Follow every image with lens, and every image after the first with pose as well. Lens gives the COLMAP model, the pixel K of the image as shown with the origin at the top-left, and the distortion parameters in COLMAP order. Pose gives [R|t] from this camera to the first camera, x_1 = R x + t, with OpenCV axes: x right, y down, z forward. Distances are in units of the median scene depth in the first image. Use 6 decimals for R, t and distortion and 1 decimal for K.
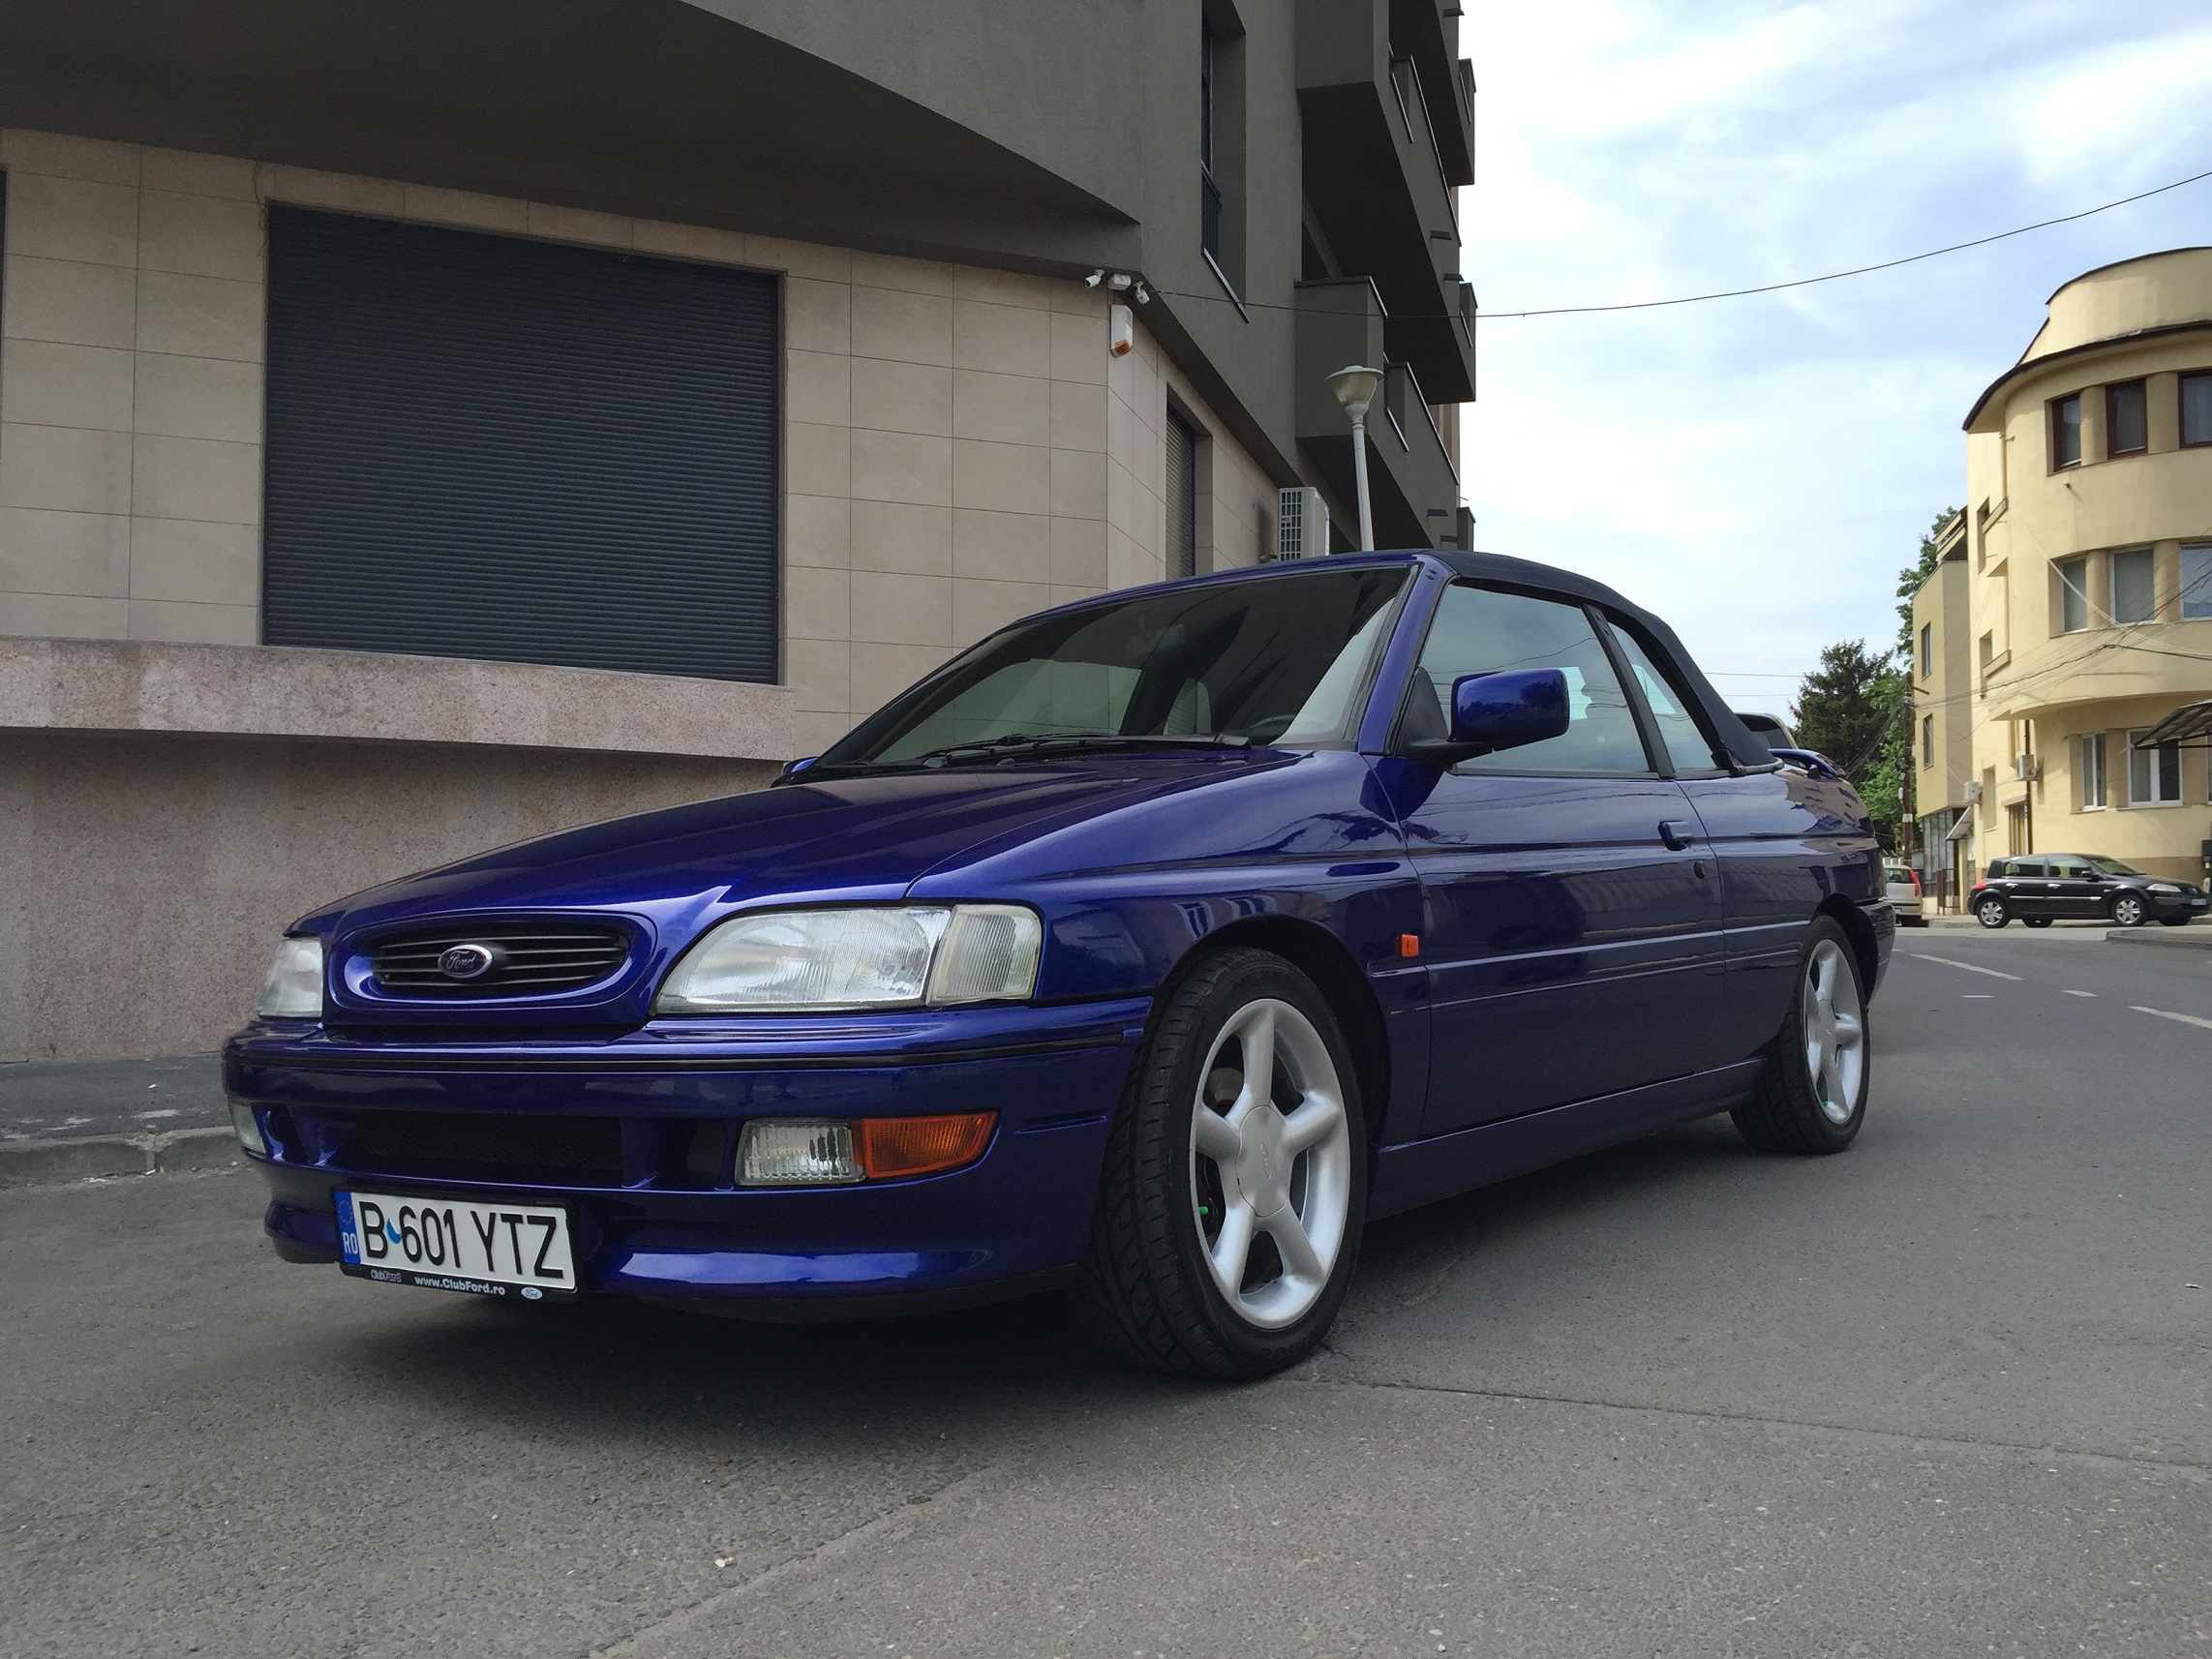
lens RADIAL K [[1894.4, 0, 1106.0], [0, 1894.4, 829.5], [0, 0, 1]] dist [0.095481, -0.155596]
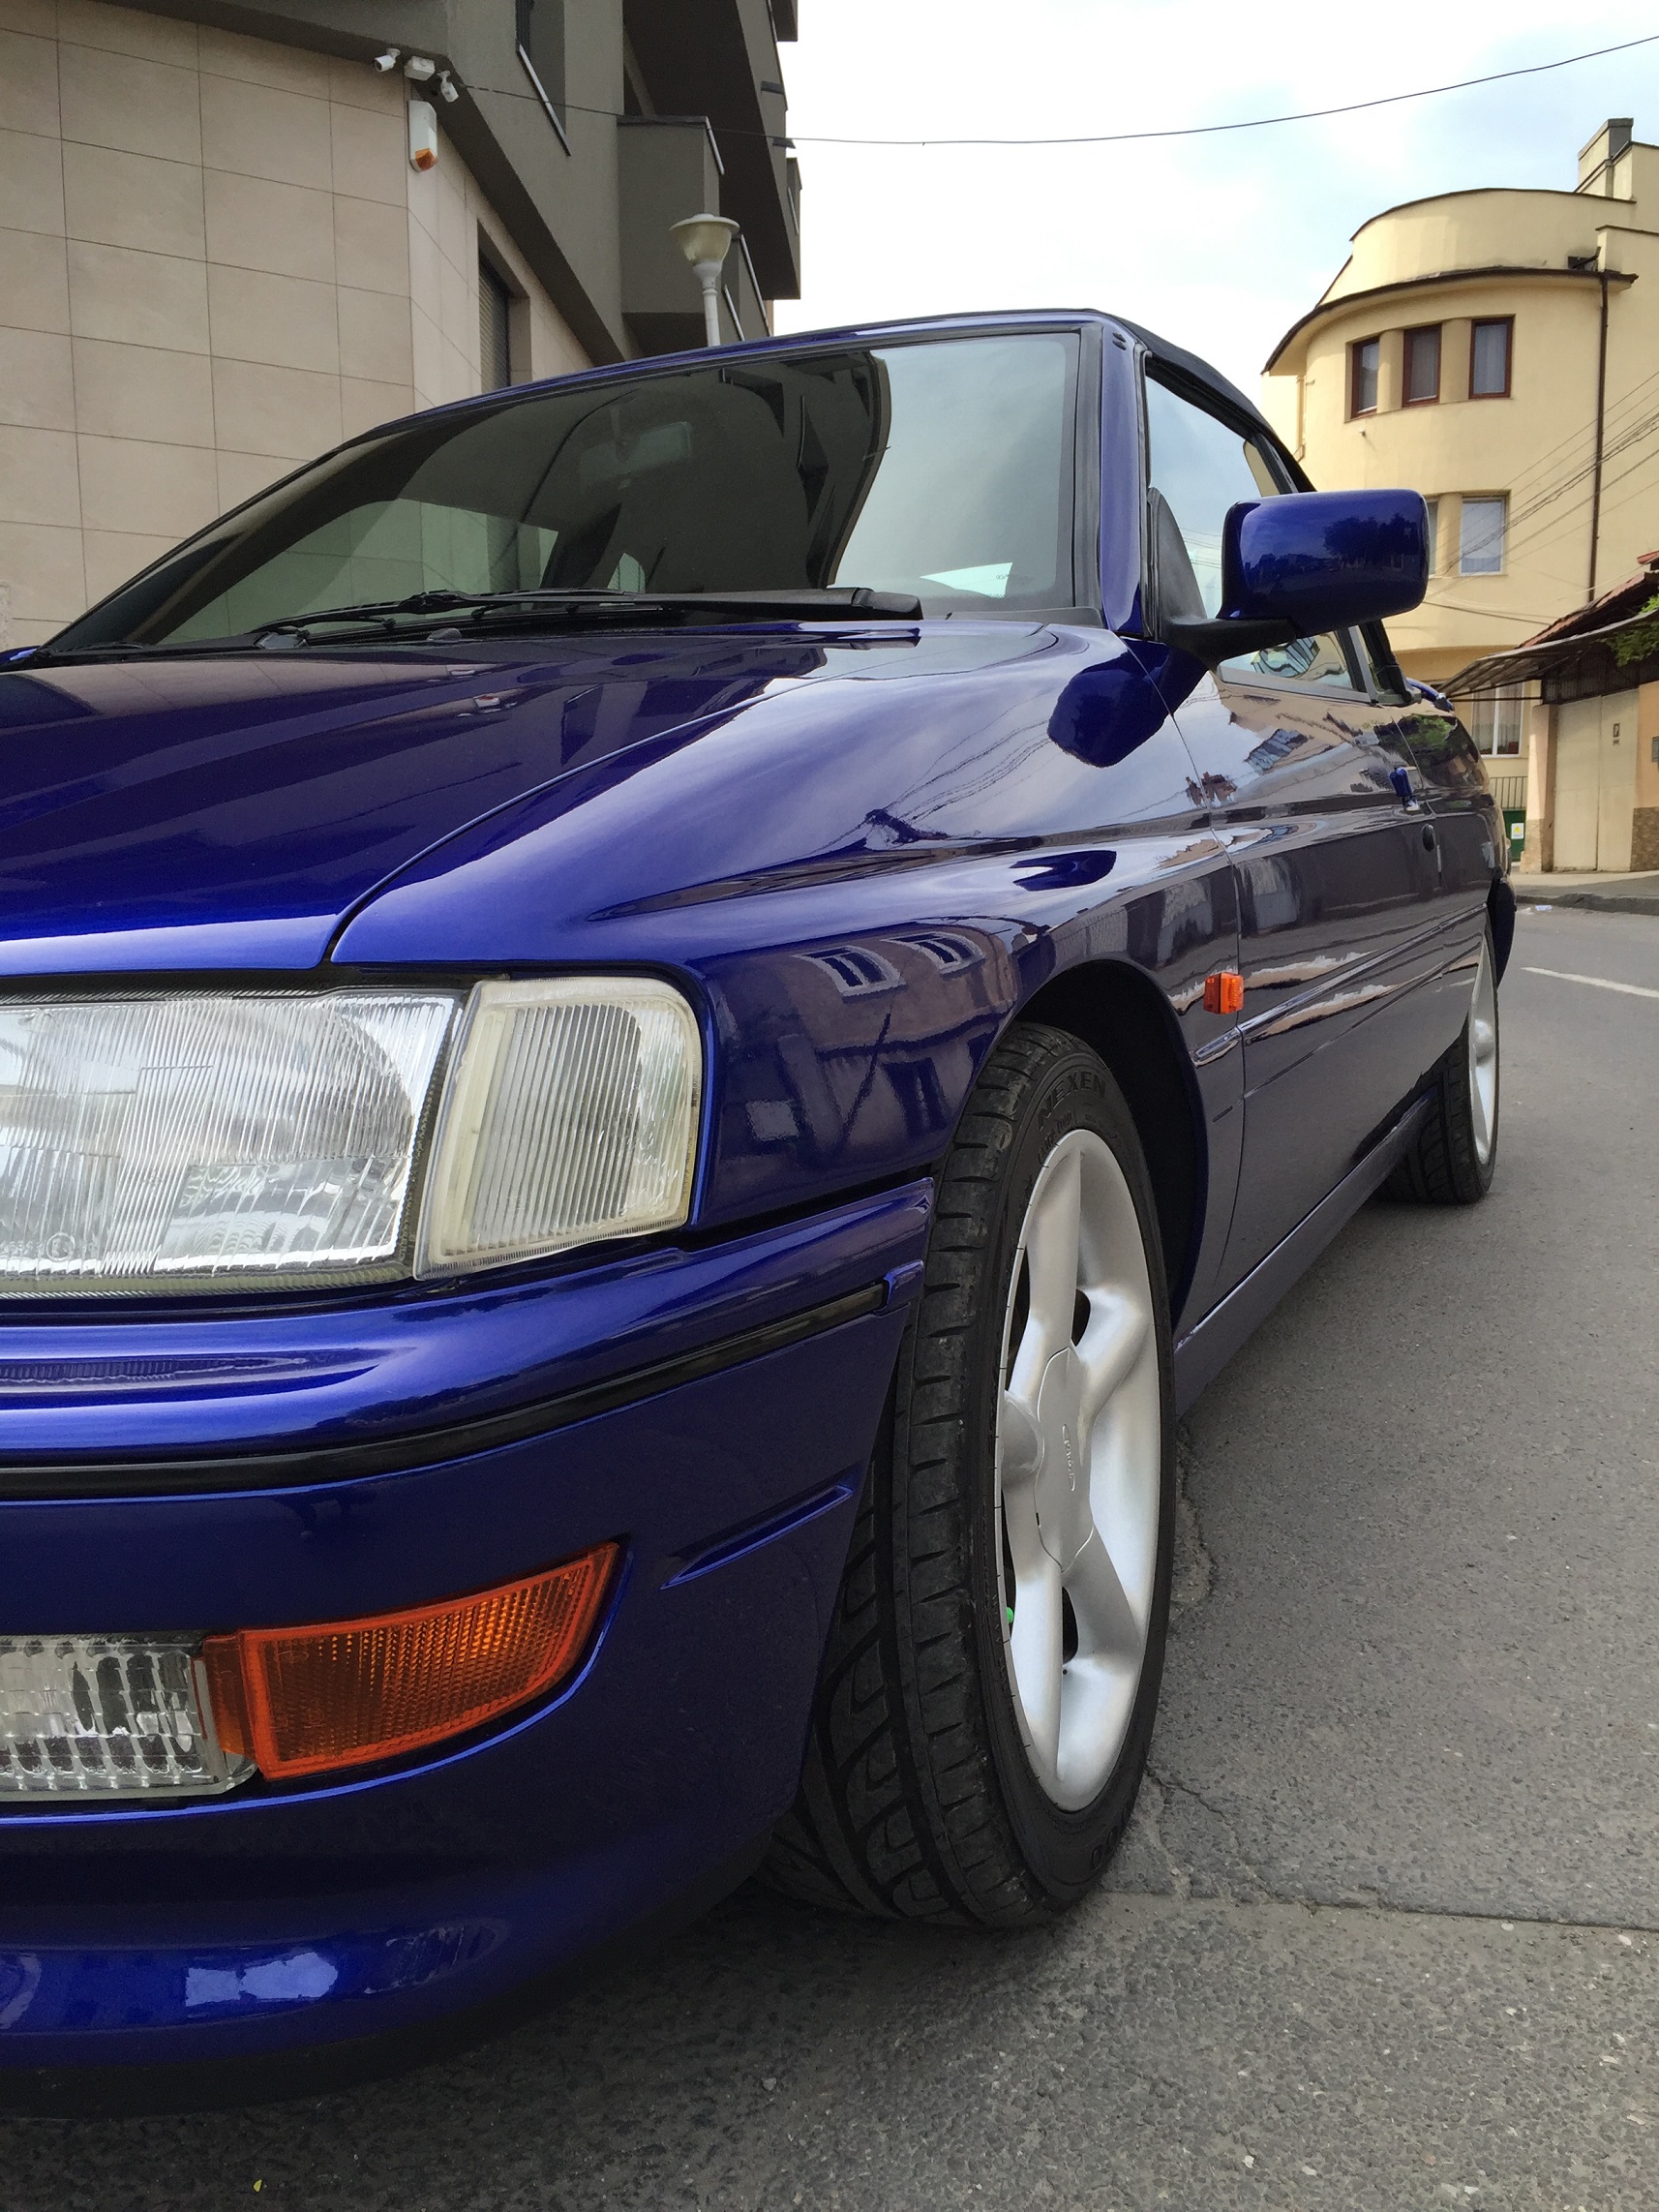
lens RADIAL K [[1894.4, 0, 829.5], [0, 1894.4, 1106.0], [0, 0, 1]] dist [0.095481, -0.155596]
pose [[0.974196, -0.034725, 0.223017, -0.056257], [-0.003187, 0.985879, 0.167429, 0.001938], [-0.225682, -0.163819, 0.960328, 0.379541]]
